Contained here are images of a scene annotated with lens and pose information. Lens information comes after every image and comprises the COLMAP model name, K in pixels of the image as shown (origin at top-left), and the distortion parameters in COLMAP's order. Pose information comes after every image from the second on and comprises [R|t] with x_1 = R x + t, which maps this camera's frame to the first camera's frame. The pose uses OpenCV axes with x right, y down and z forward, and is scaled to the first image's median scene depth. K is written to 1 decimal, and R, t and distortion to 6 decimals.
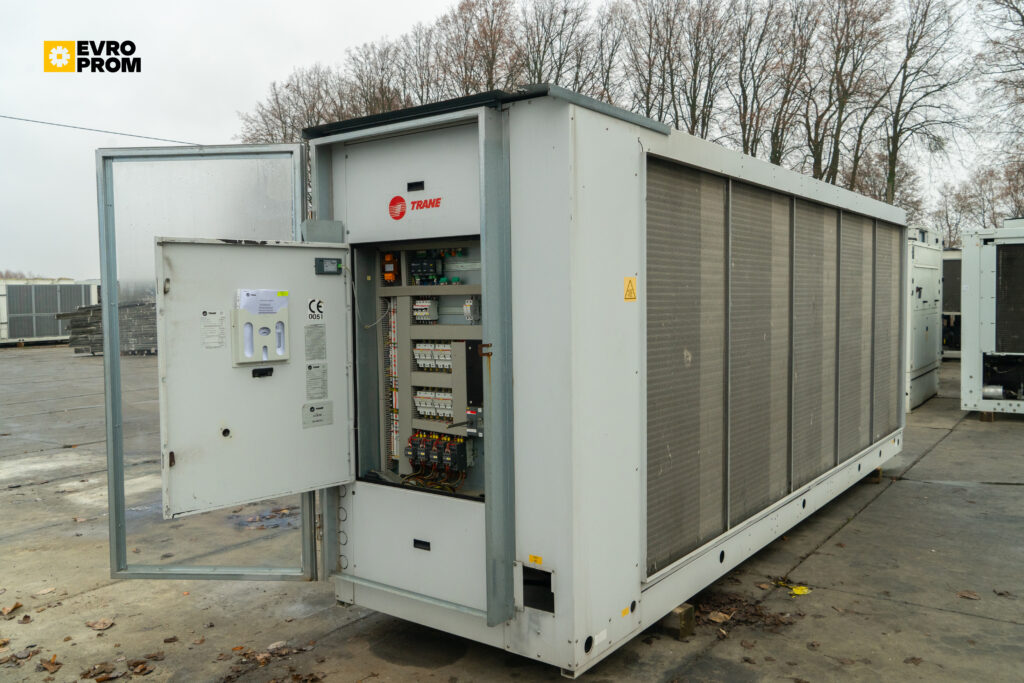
lens RADIAL K [[839.5, 0, 511.6], [0, 839.5, 341.9], [0, 0, 1]] dist [0.031645, 0.001699]
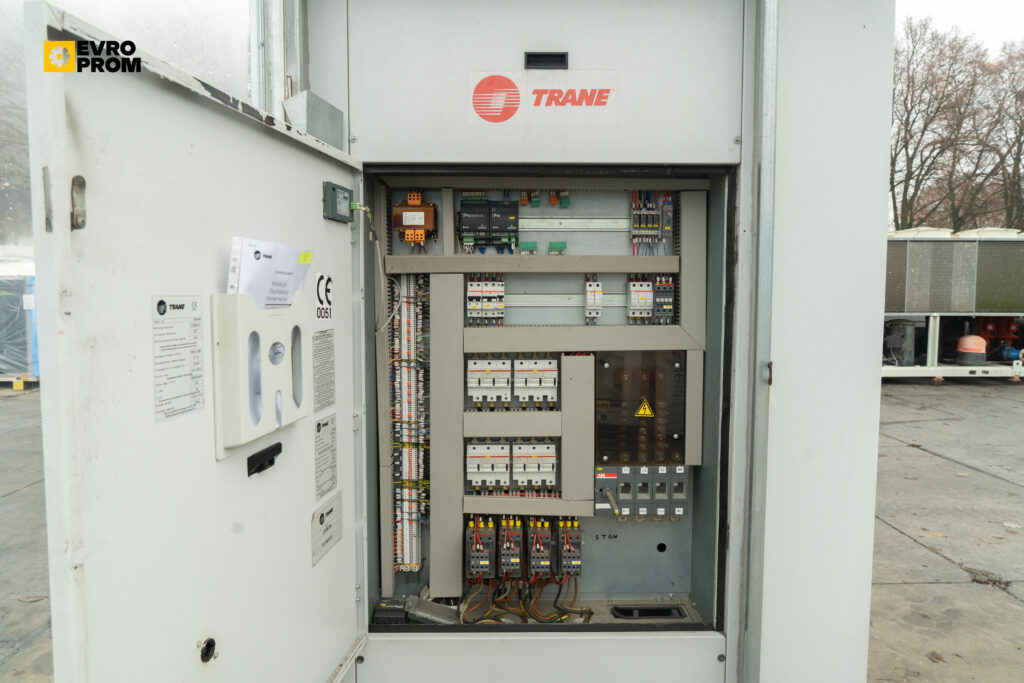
lens RADIAL K [[683.6, 0, 511.7], [0, 683.6, 339.4], [0, 0, 1]] dist [-0.005268, 0.002202]
pose [[0.792999, -0.030145, 0.608477, -0.370569], [0.016811, 0.999478, 0.027606, -0.023912], [-0.608991, -0.011662, 0.793091, 0.638990]]
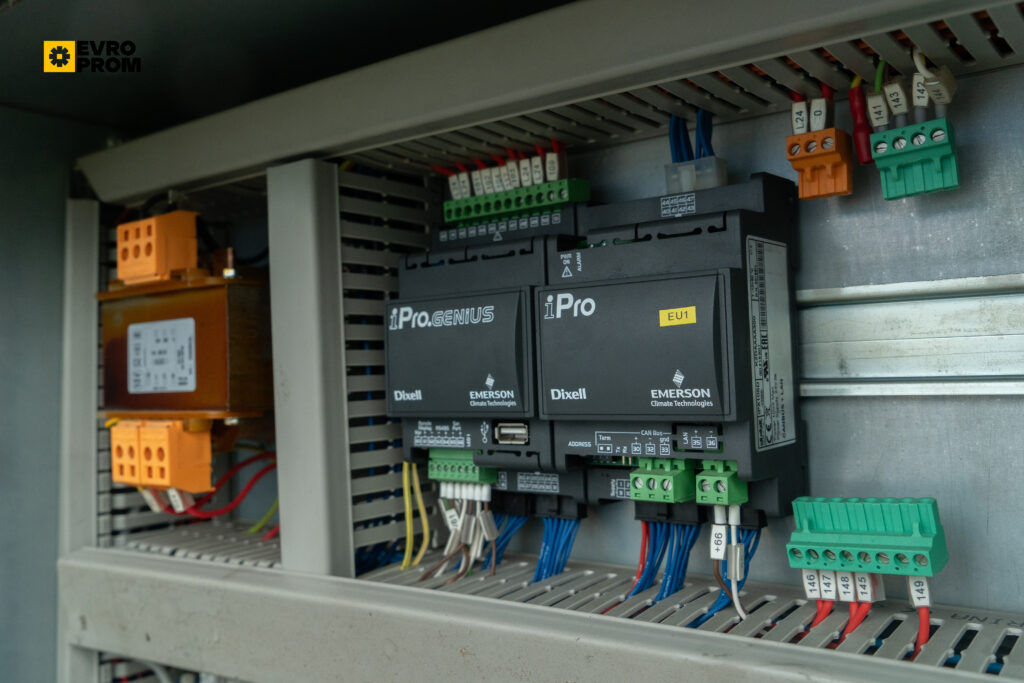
lens RADIAL K [[910.6, 0, 511.1], [0, 910.6, 340.3], [0, 0, 1]] dist [0.001755, -0.000345]
pose [[0.999898, -0.012888, 0.006117, -0.109257], [0.013389, 0.995810, -0.090462, -0.082706], [-0.004925, 0.090535, 0.995881, 0.922515]]
